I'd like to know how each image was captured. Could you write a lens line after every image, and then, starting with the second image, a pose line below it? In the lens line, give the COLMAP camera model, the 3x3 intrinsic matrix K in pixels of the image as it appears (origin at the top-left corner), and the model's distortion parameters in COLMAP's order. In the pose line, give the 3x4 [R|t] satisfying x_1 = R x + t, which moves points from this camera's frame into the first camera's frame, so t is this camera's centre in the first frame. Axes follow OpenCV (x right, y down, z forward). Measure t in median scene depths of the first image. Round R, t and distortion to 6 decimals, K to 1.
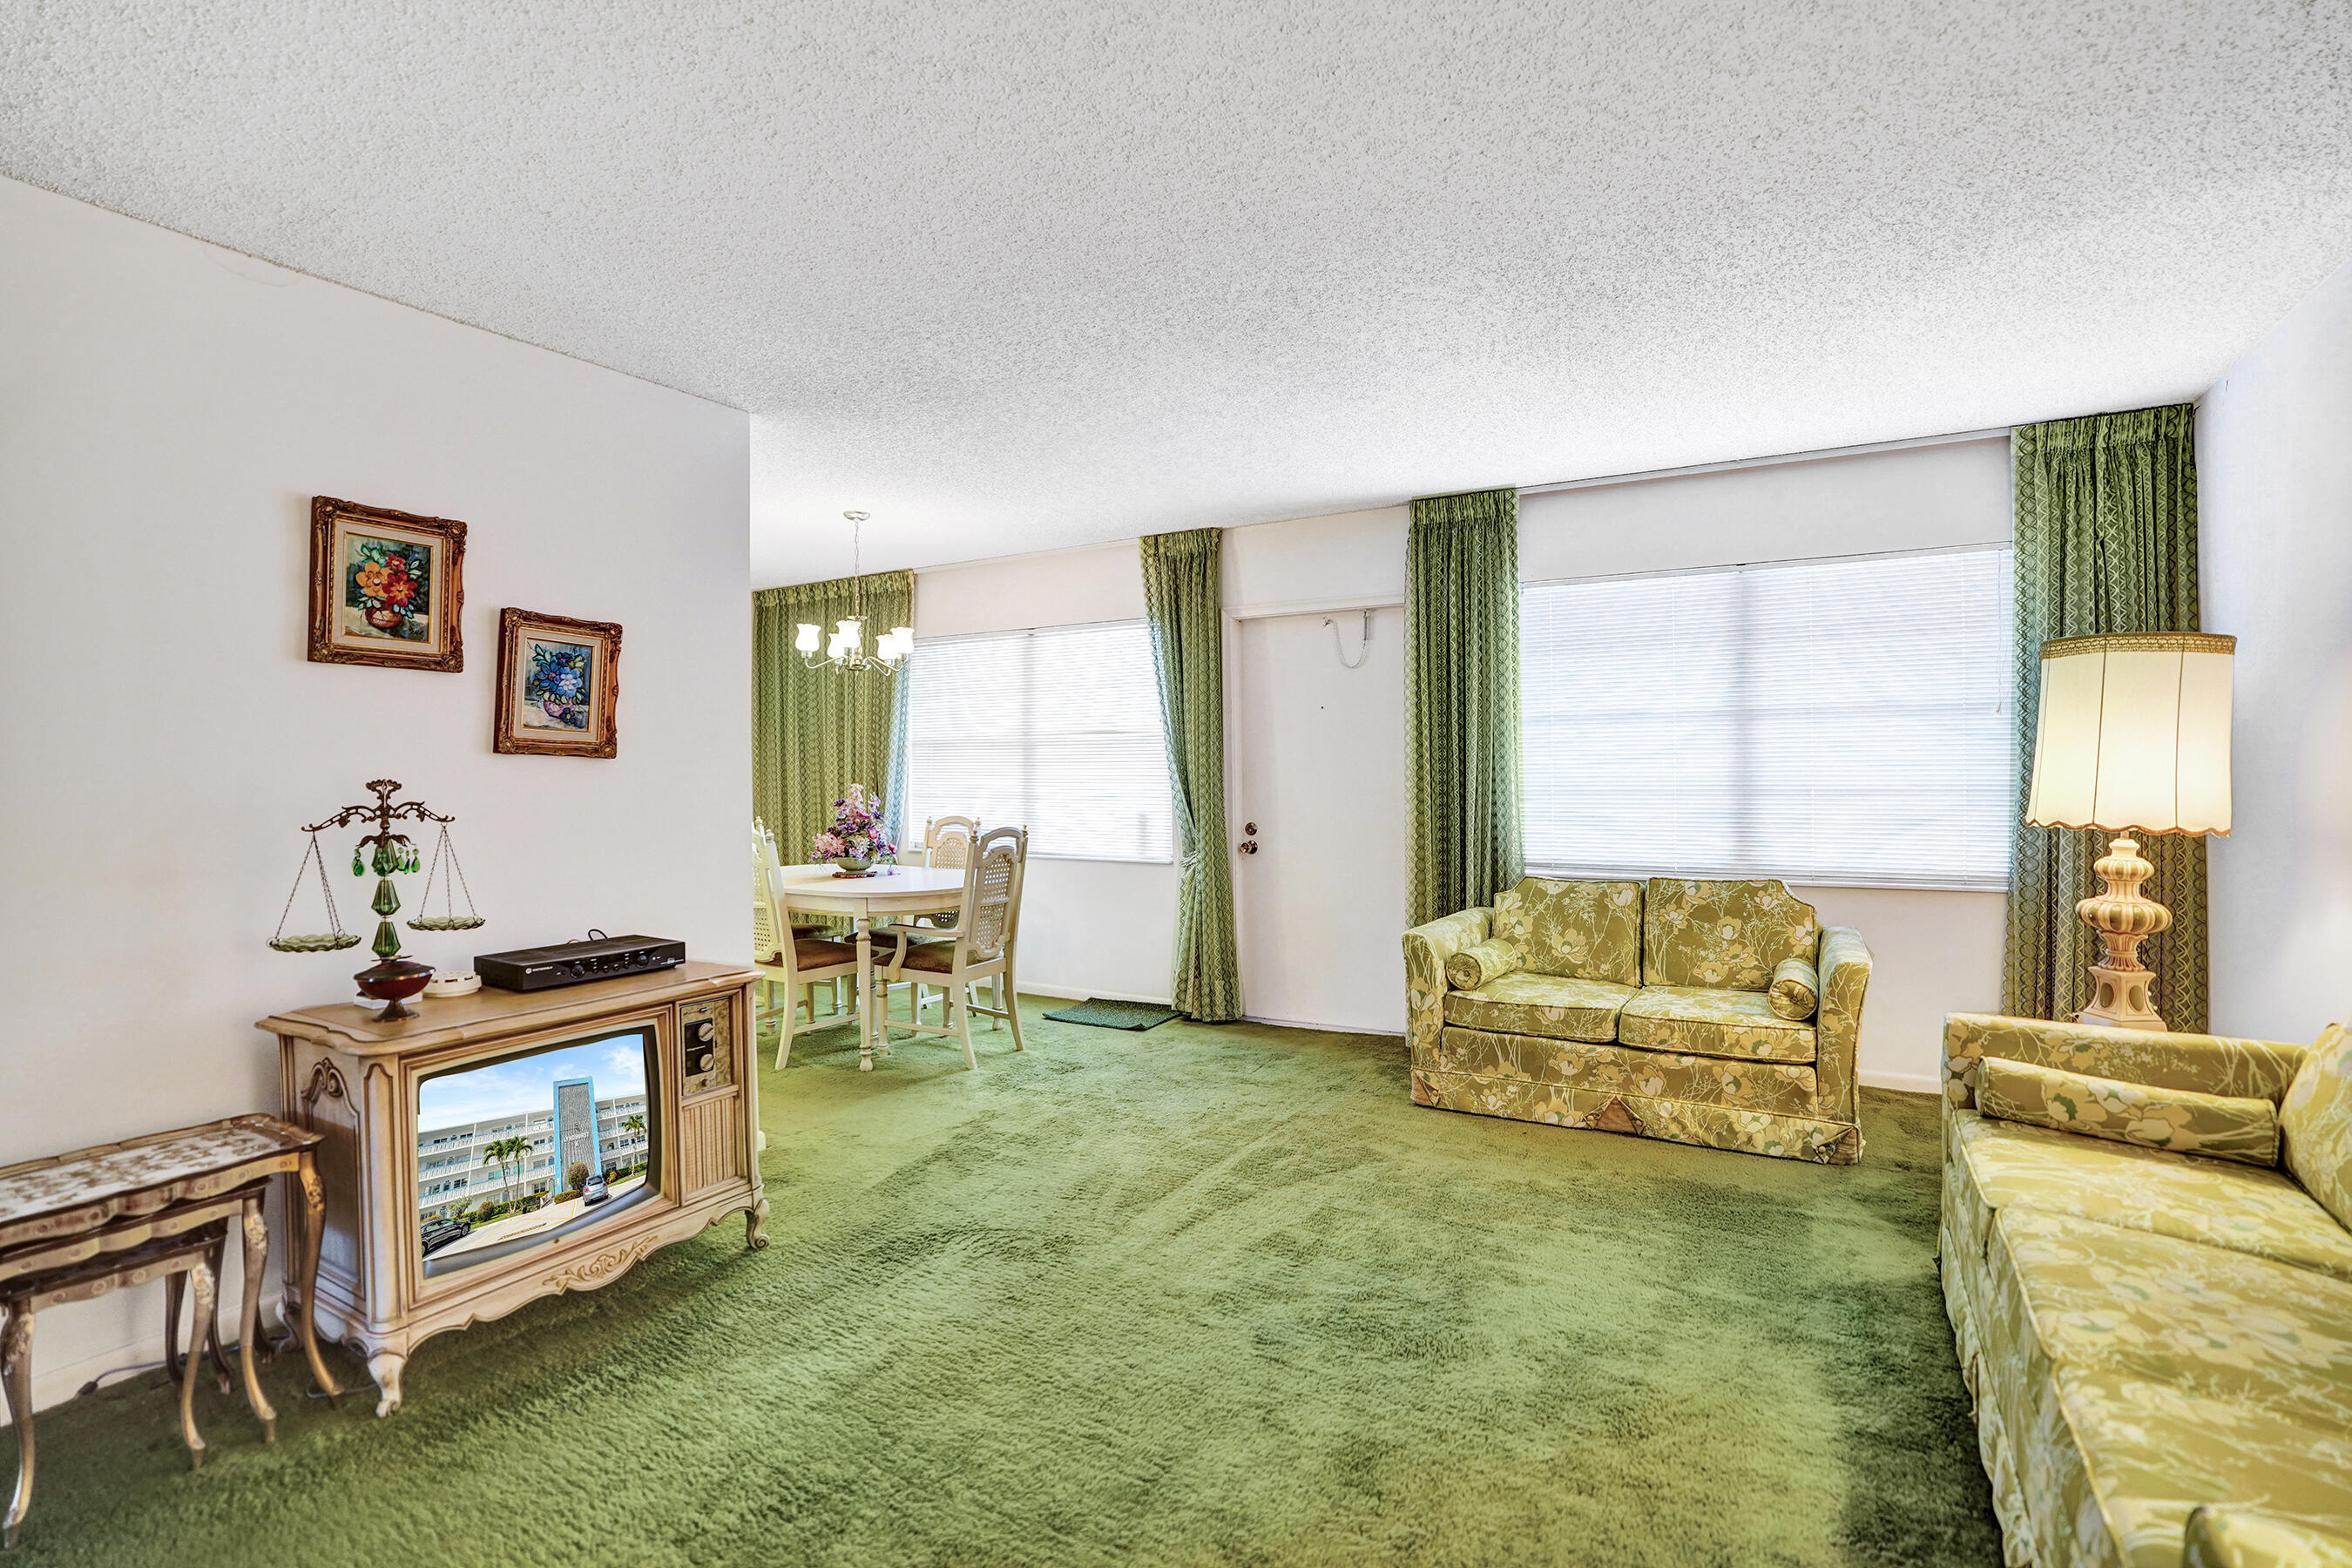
lens RADIAL K [[1100.5, 0, 1162.3], [0, 1100.5, 780.9], [0, 0, 1]] dist [-0.050061, 0.000391]
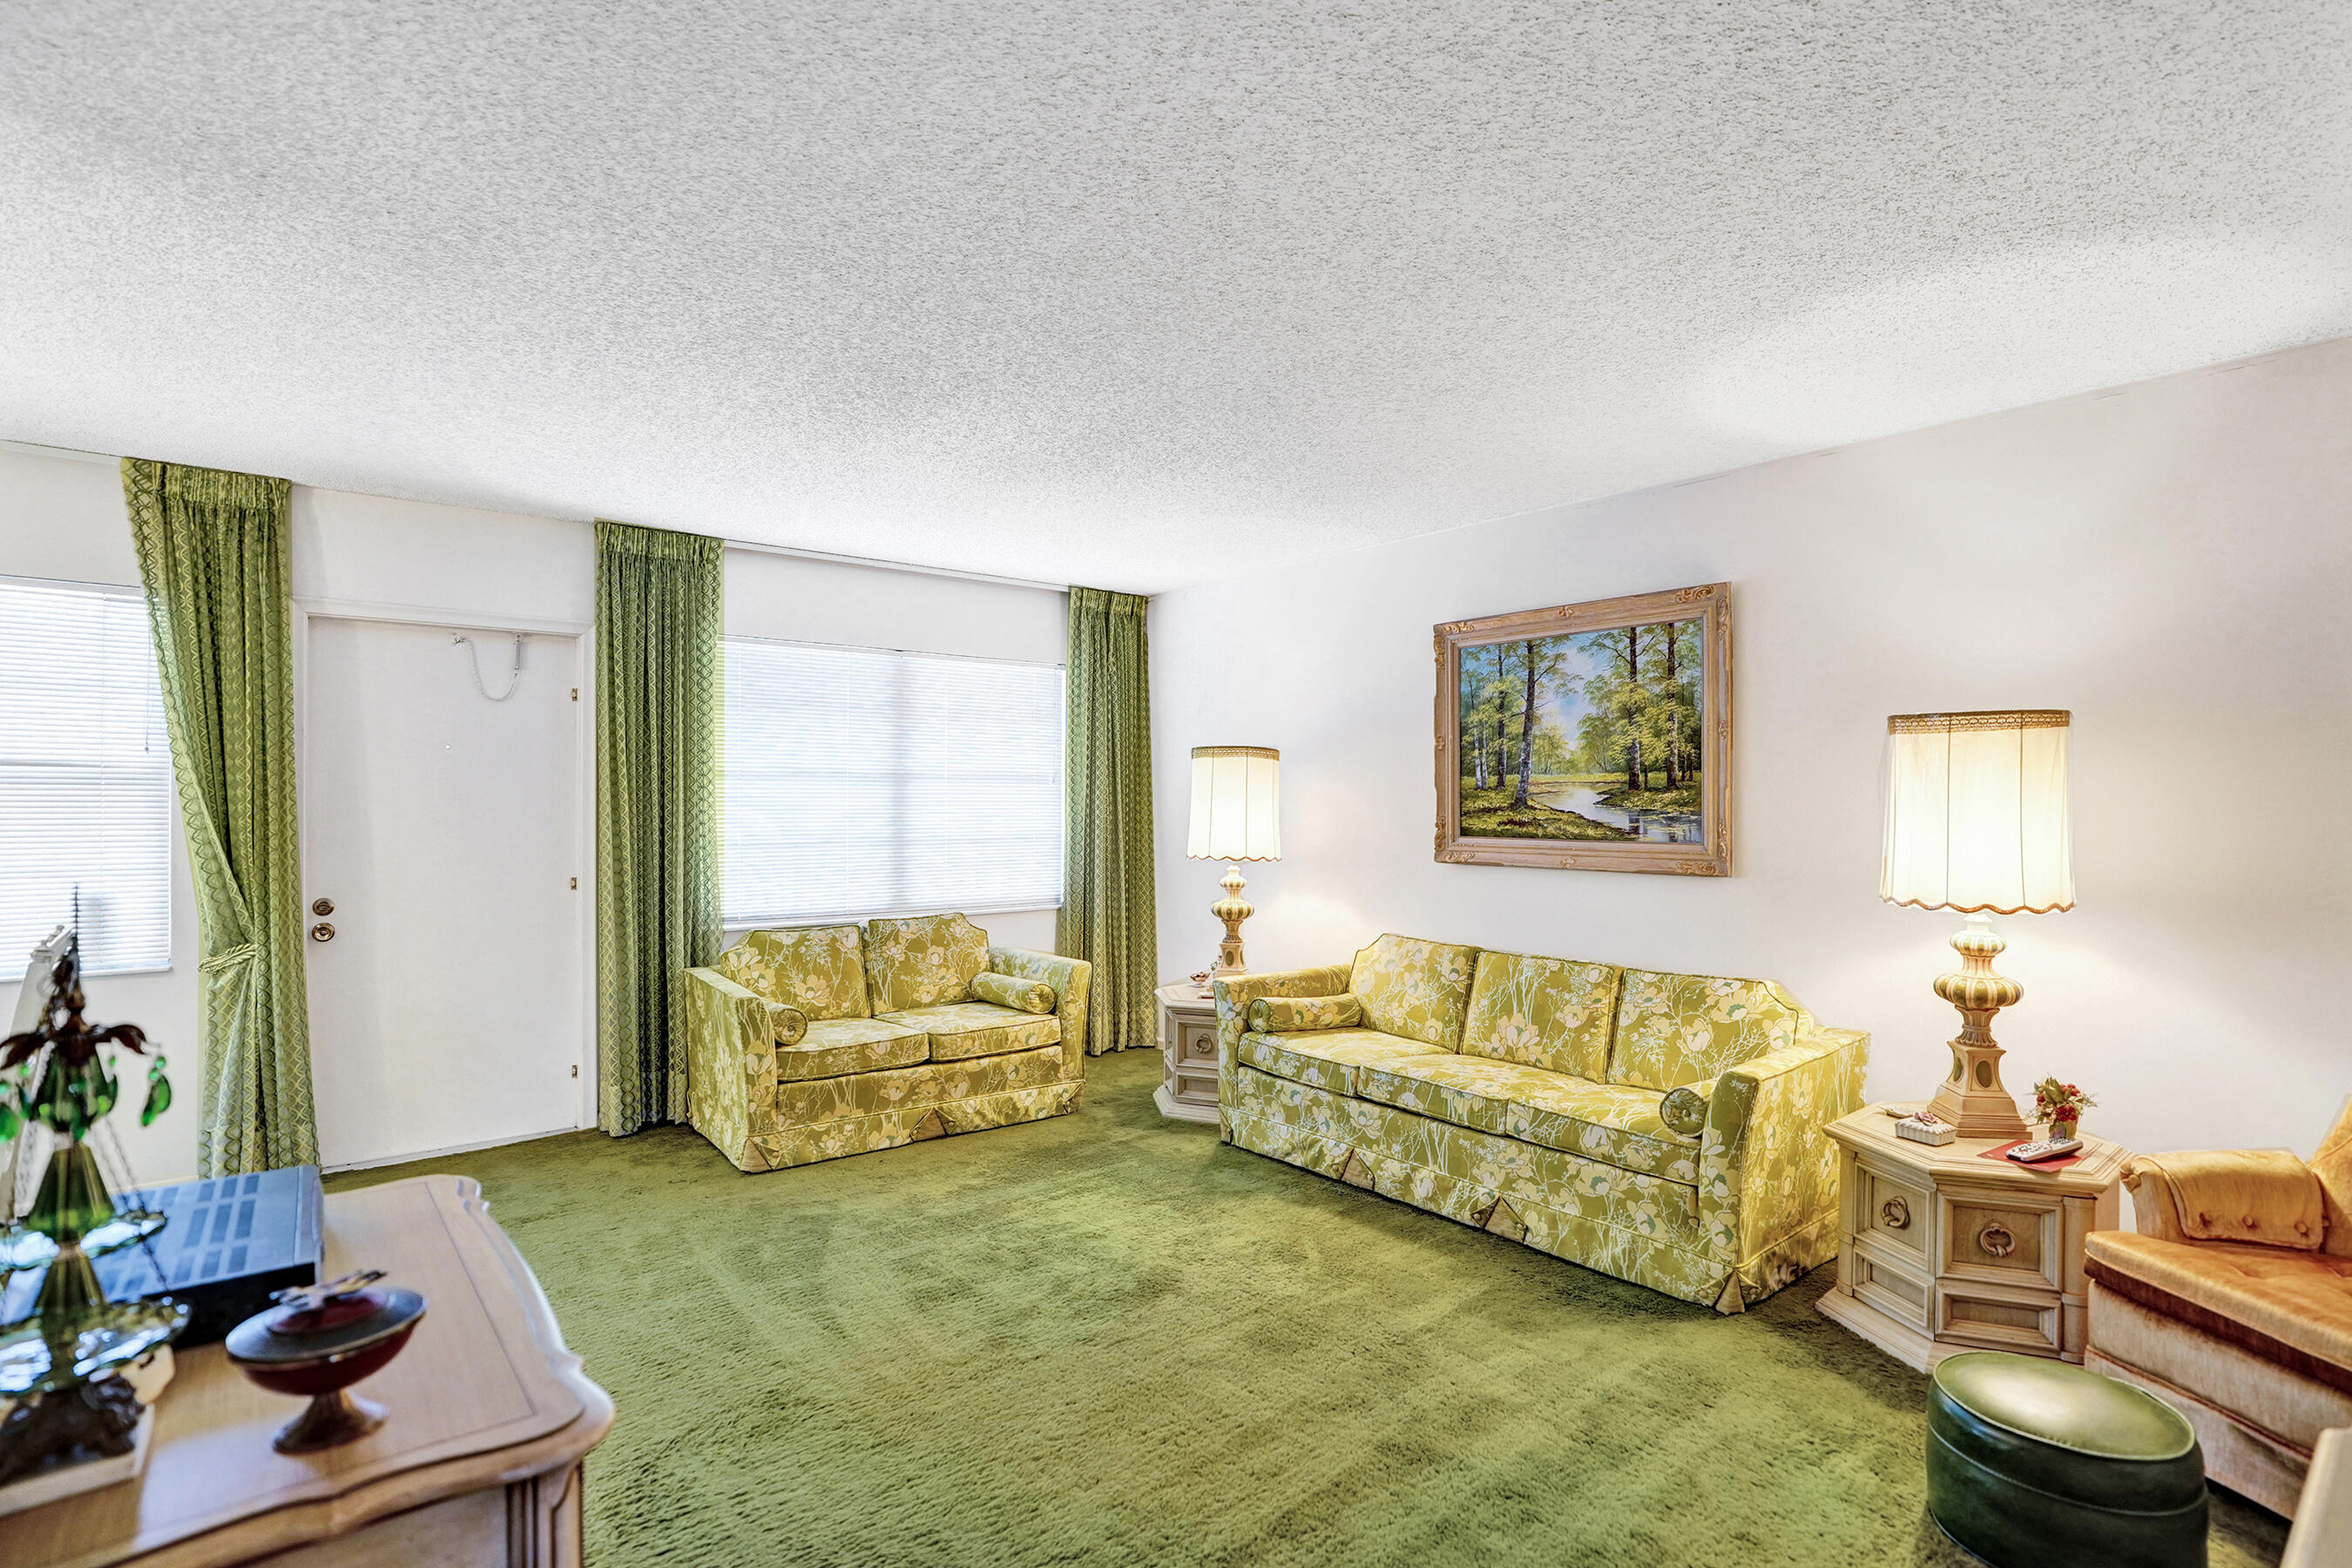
lens RADIAL K [[1149.9, 0, 1200.6], [0, 1149.9, 813.0], [0, 0, 1]] dist [-0.061813, 0.031683]
pose [[0.337699, 0.003817, 0.941247, -0.684776], [0.007895, 0.999945, -0.006887, -0.013944], [-0.941221, 0.009757, 0.337650, 0.341959]]
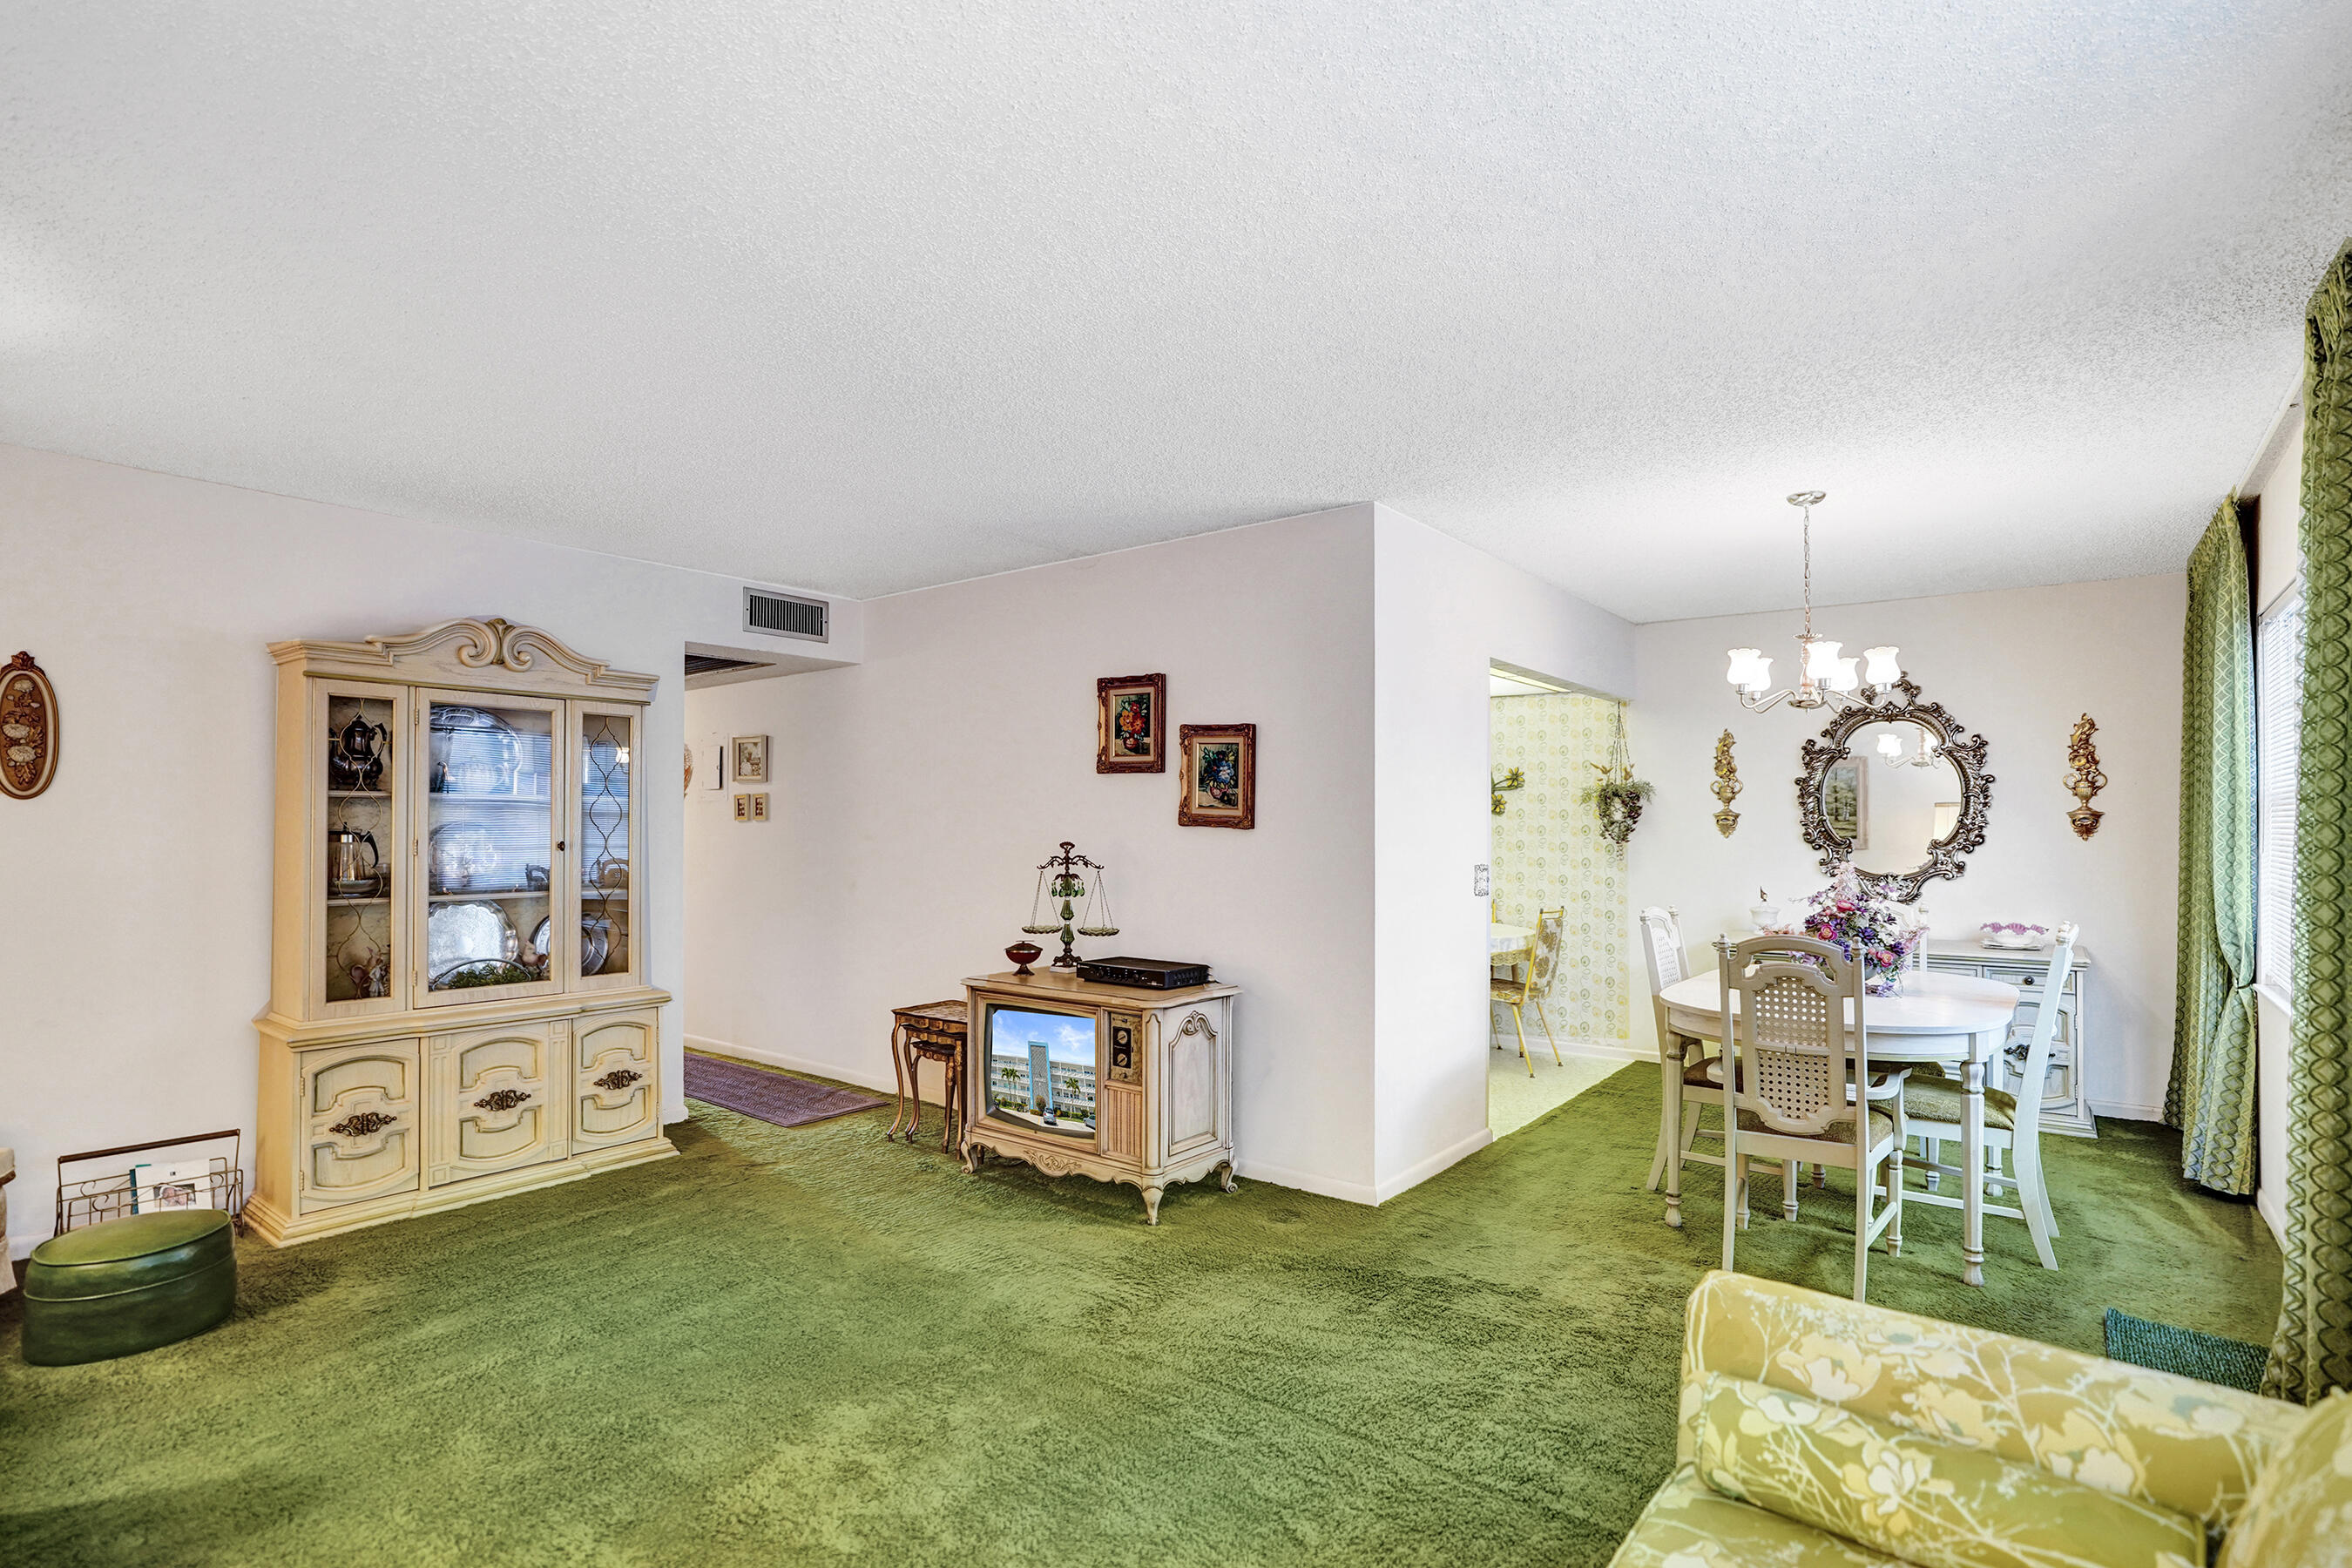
lens RADIAL K [[1149.9, 0, 1200.6], [0, 1149.9, 813.0], [0, 0, 1]] dist [-0.061813, 0.031683]
pose [[-0.116081, -0.002374, -0.993237, 0.788195], [-0.014595, 0.999893, -0.000684, -0.035334], [0.993132, 0.014417, -0.116103, 1.025191]]
